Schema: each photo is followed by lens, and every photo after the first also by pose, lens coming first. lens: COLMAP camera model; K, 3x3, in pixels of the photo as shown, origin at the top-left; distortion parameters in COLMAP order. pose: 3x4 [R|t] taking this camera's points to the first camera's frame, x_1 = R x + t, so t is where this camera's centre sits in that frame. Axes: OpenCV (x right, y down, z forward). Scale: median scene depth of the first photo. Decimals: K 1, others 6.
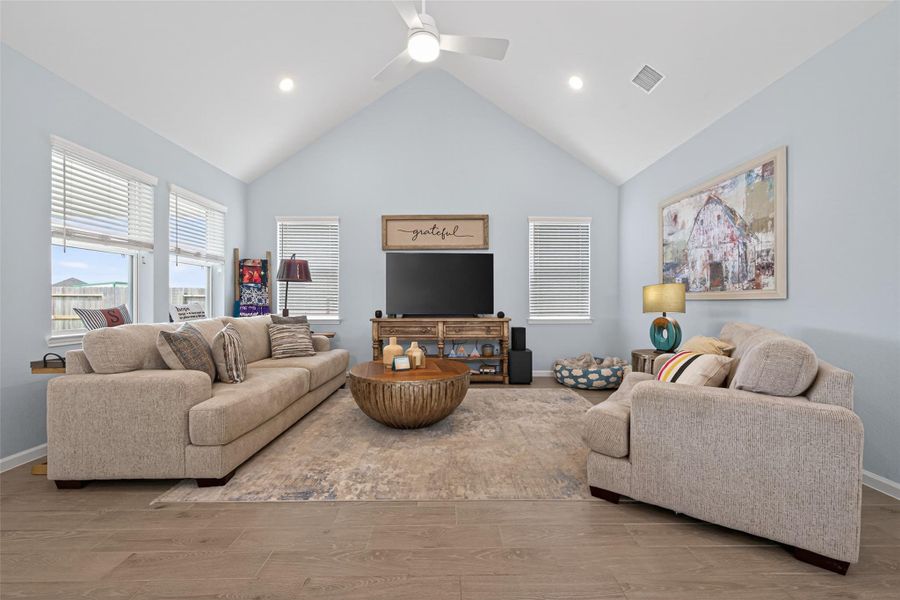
lens RADIAL K [[348.3, 0, 453.1], [0, 348.3, 301.2], [0, 0, 1]] dist [0.007526, -0.002259]
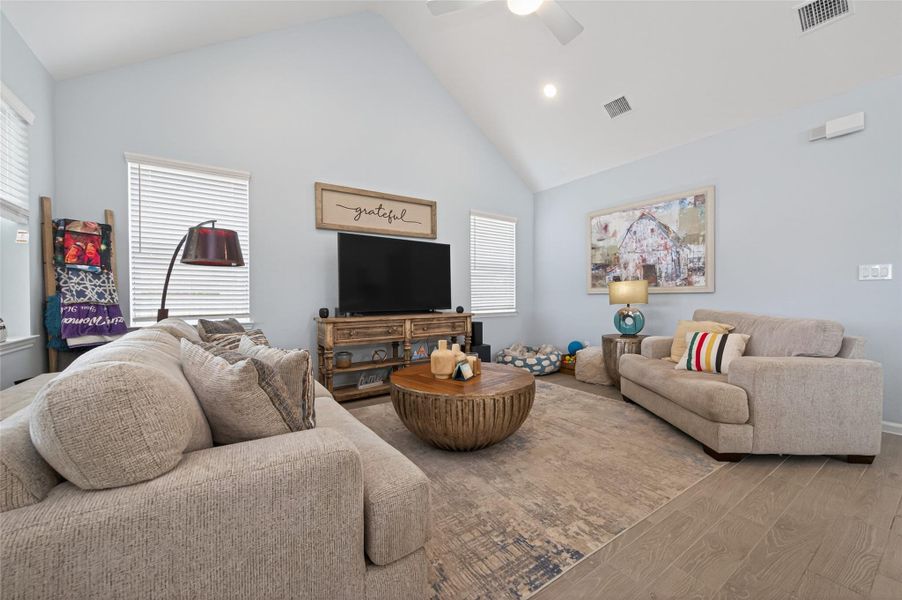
lens RADIAL K [[349.1, 0, 451.6], [0, 349.1, 301.2], [0, 0, 1]] dist [0.007526, -0.002259]
pose [[0.833414, -0.012497, 0.552507, -0.557271], [0.004466, 0.999864, 0.015879, 0.001382], [-0.552631, -0.010766, 0.833357, 0.299238]]
